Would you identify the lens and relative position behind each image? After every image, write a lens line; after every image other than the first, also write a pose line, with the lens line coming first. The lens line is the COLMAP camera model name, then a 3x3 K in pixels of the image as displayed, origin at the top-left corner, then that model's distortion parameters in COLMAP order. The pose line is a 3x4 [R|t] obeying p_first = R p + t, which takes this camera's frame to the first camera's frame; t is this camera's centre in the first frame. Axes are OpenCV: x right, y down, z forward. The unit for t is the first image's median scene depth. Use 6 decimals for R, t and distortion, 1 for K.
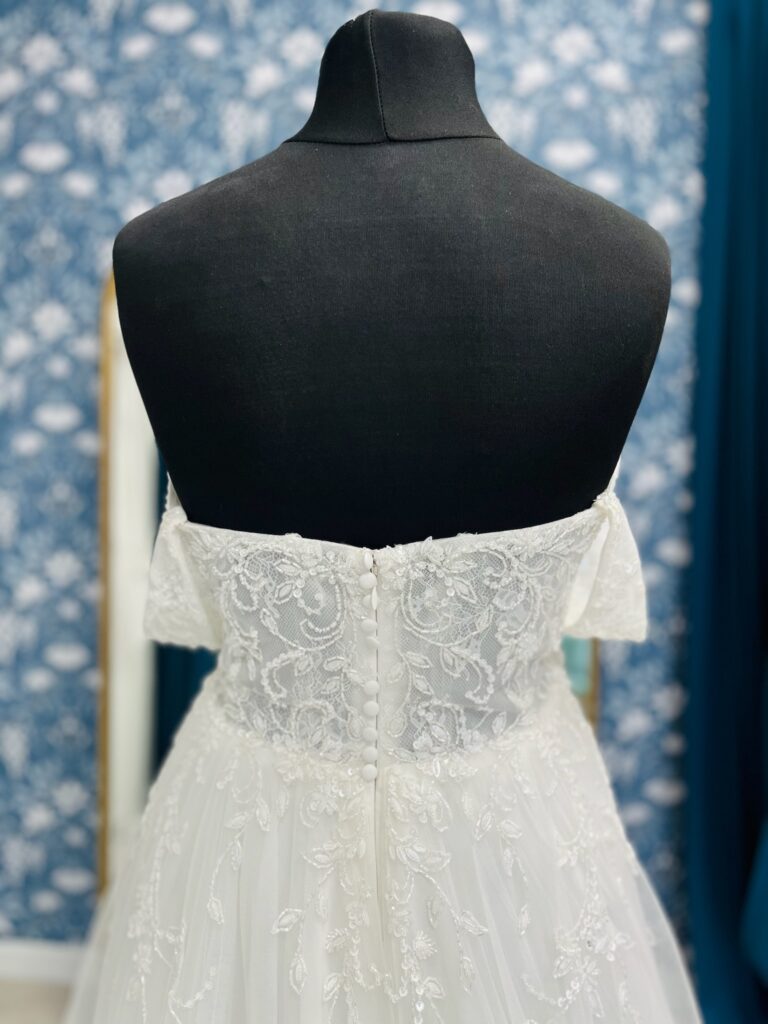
lens RADIAL K [[757.7, 0, 384.0], [0, 757.7, 512.0], [0, 0, 1]] dist [0.054736, -0.086513]
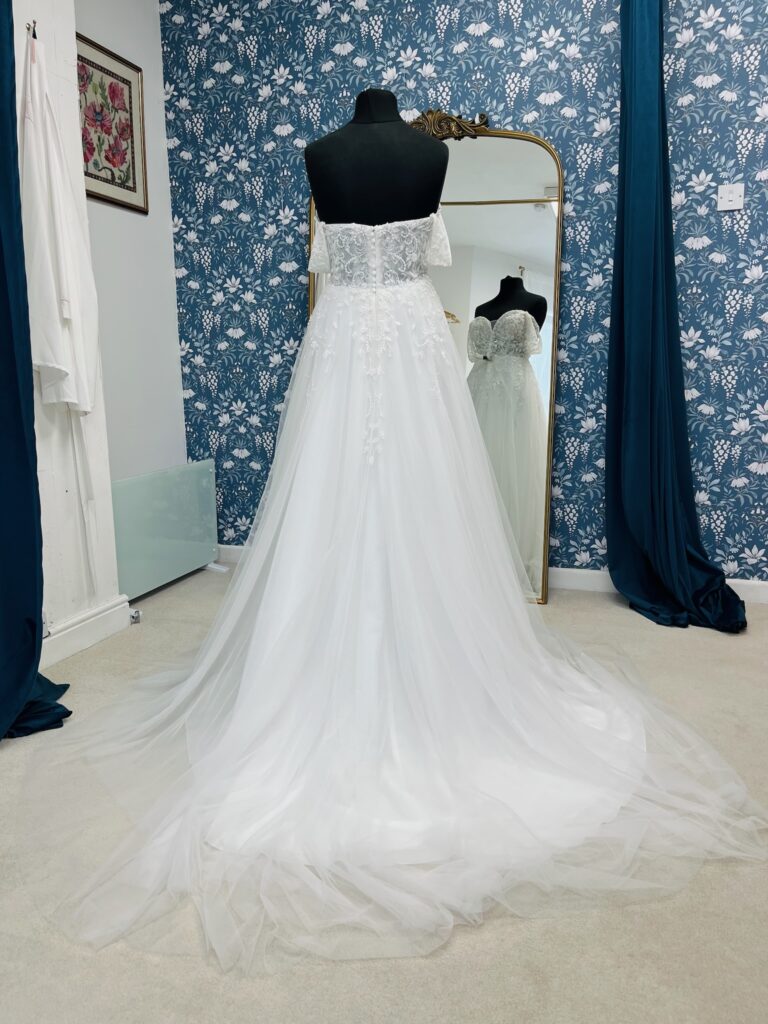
lens RADIAL K [[757.7, 0, 384.0], [0, 757.7, 512.0], [0, 0, 1]] dist [0.054736, -0.086513]
pose [[0.965071, 0.025564, -0.260737, 0.362666], [-0.012045, 0.998505, 0.053317, 0.431936], [0.261710, -0.048314, 0.963936, -0.922146]]
